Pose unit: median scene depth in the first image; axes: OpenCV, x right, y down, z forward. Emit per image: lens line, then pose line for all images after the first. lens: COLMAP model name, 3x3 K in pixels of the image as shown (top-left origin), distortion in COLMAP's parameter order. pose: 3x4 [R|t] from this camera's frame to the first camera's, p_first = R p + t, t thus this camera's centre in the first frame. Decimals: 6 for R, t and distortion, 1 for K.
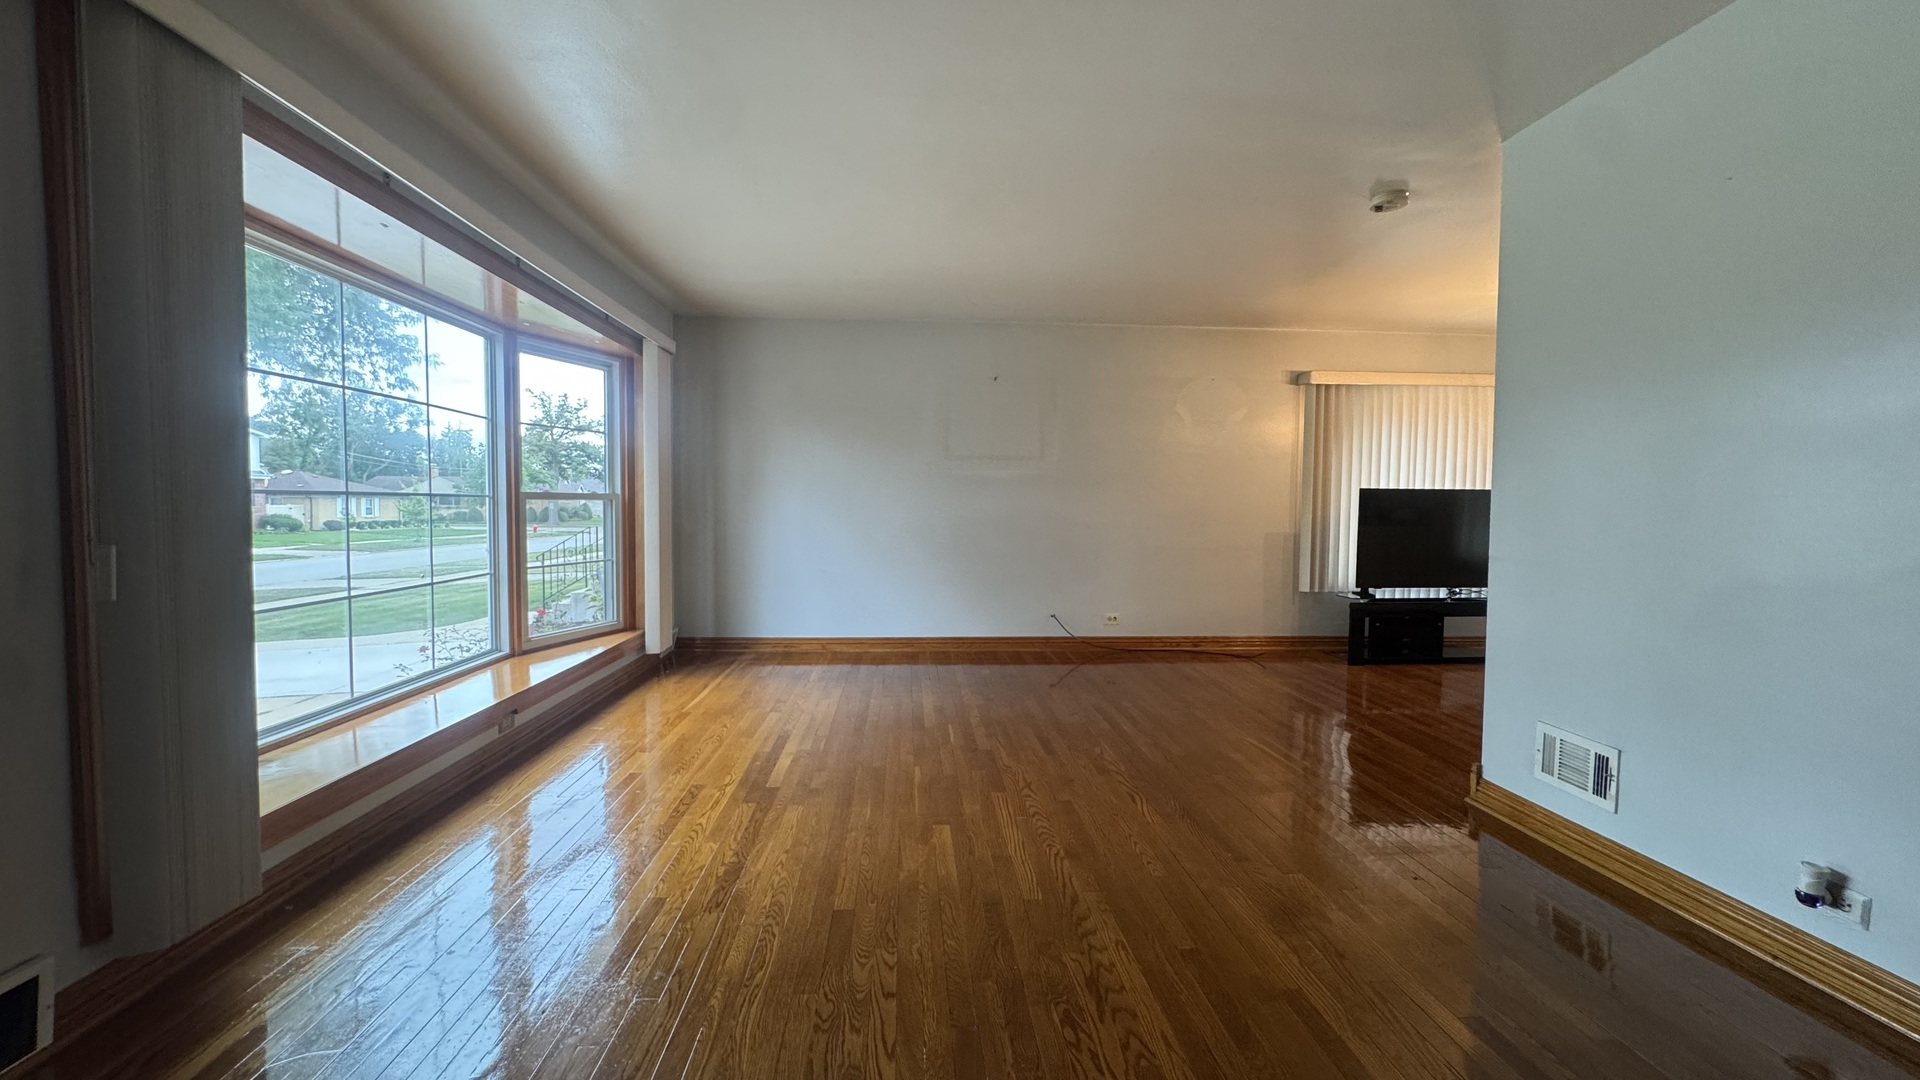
lens RADIAL K [[770.2, 0, 959.5], [0, 770.2, 542.8], [0, 0, 1]] dist [0.001174, 0.000095]
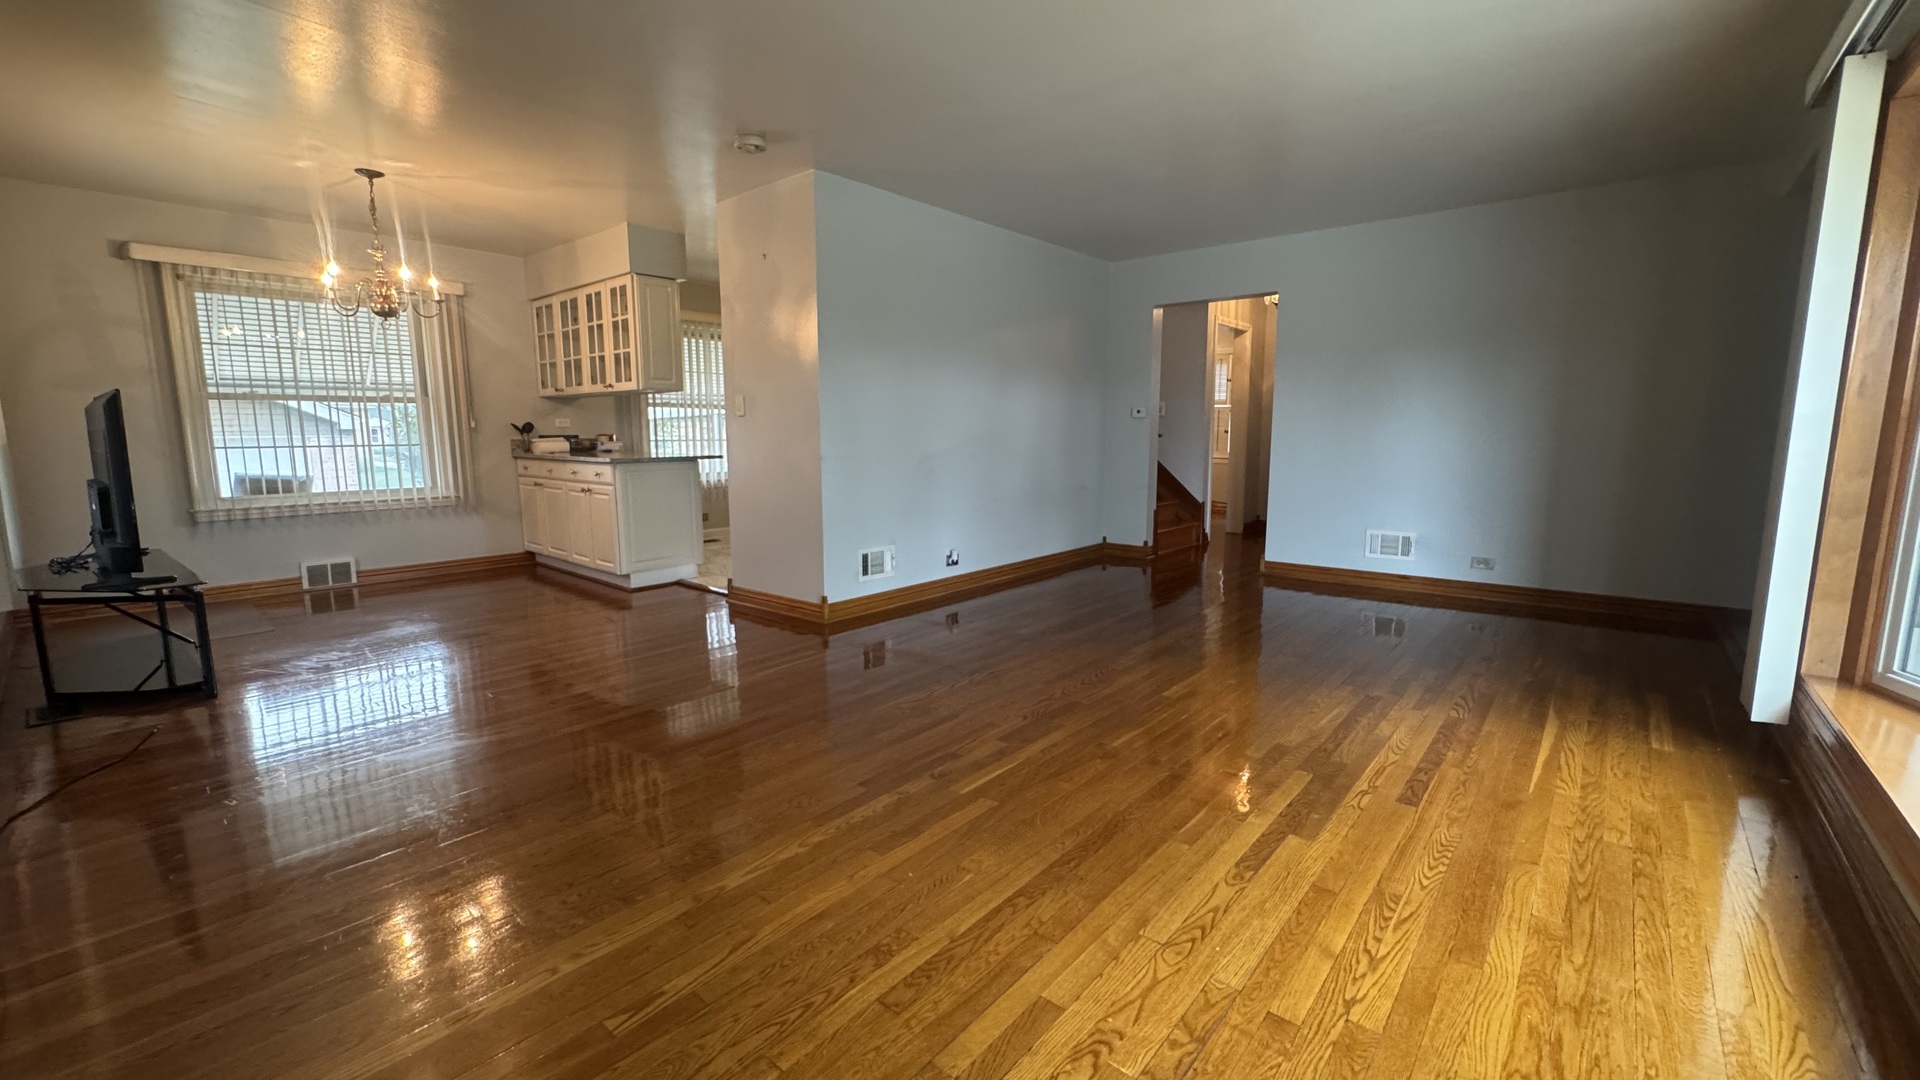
lens RADIAL K [[770.2, 0, 959.5], [0, 770.2, 542.8], [0, 0, 1]] dist [0.001174, 0.000095]
pose [[-0.717997, -0.110348, 0.687244, -0.514173], [0.024017, 0.982838, 0.182902, -0.077958], [-0.695632, 0.147829, -0.703024, 1.795208]]
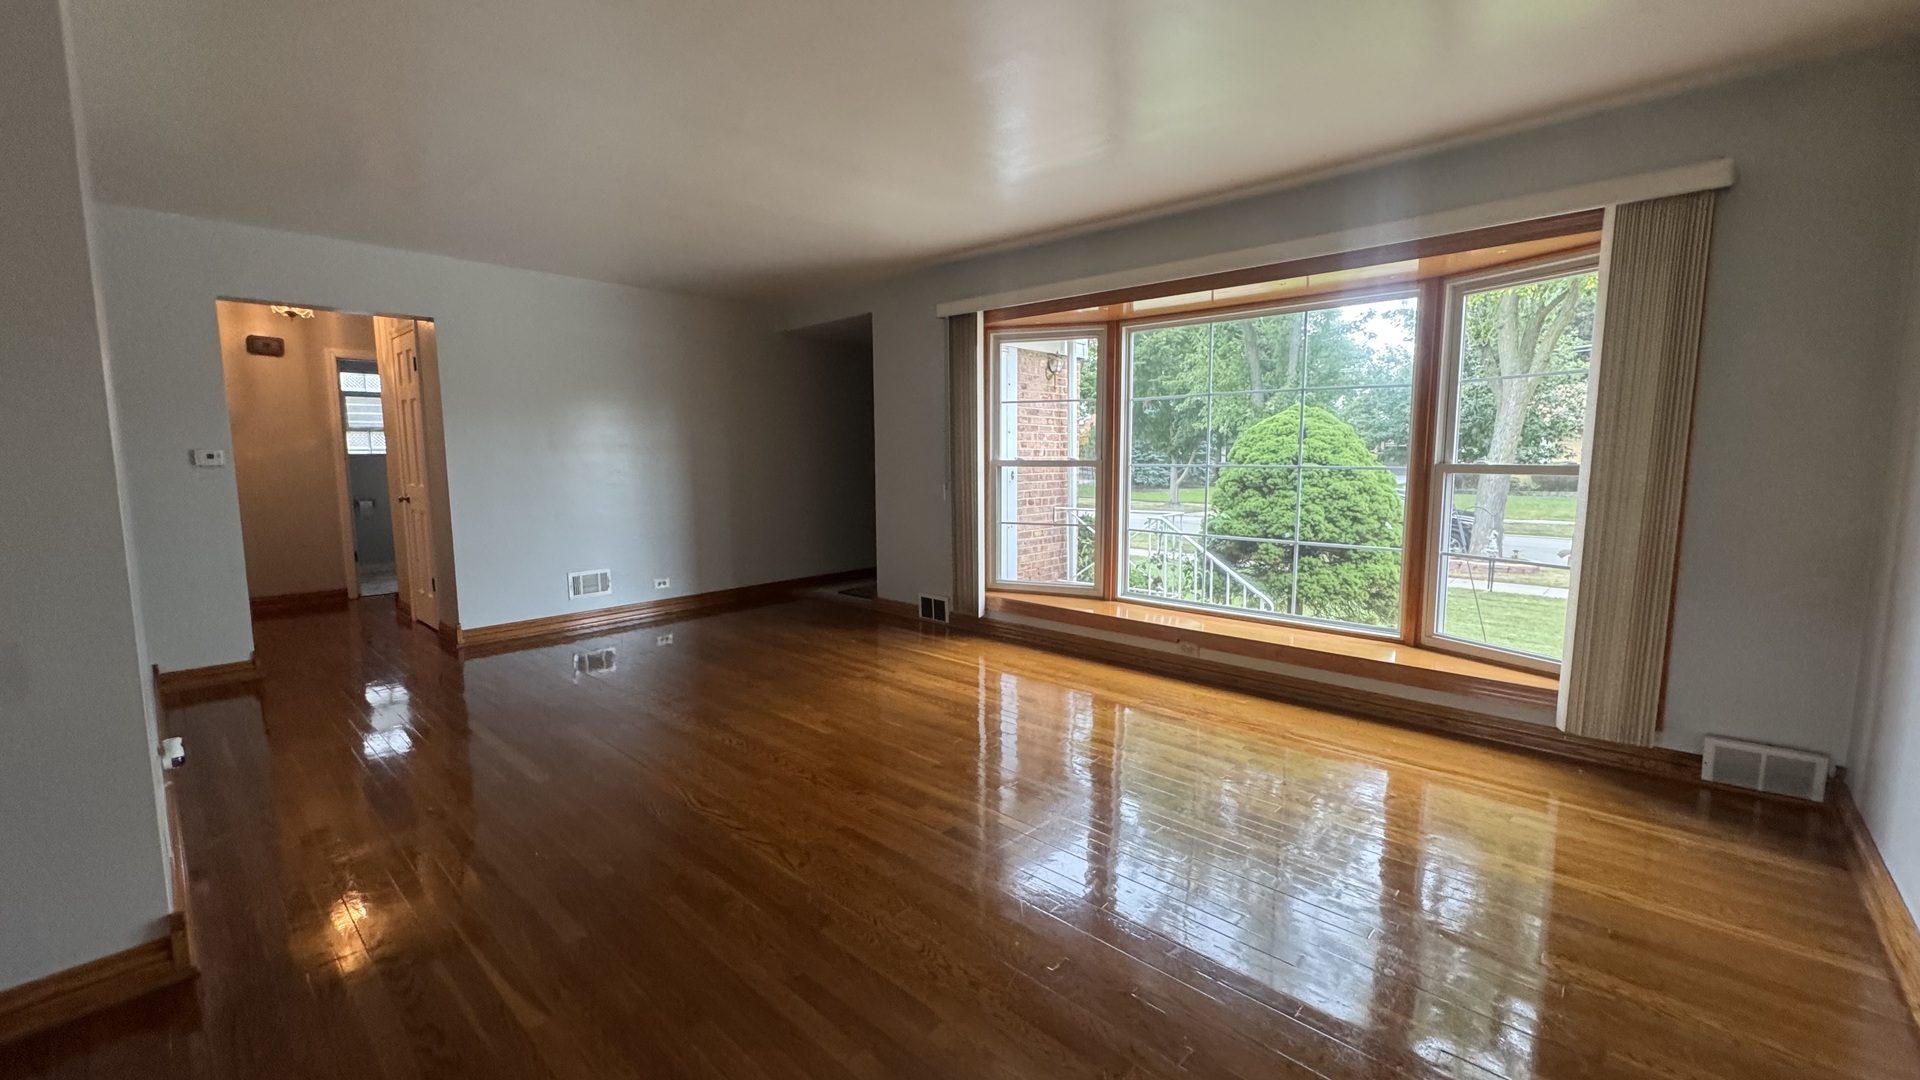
lens RADIAL K [[770.2, 0, 959.5], [0, 770.2, 542.8], [0, 0, 1]] dist [0.001174, 0.000095]
pose [[-0.723093, 0.076832, -0.686464, 0.603138], [-0.031467, 0.989099, 0.143851, -0.119516], [0.690034, 0.125619, -0.712793, 1.795310]]
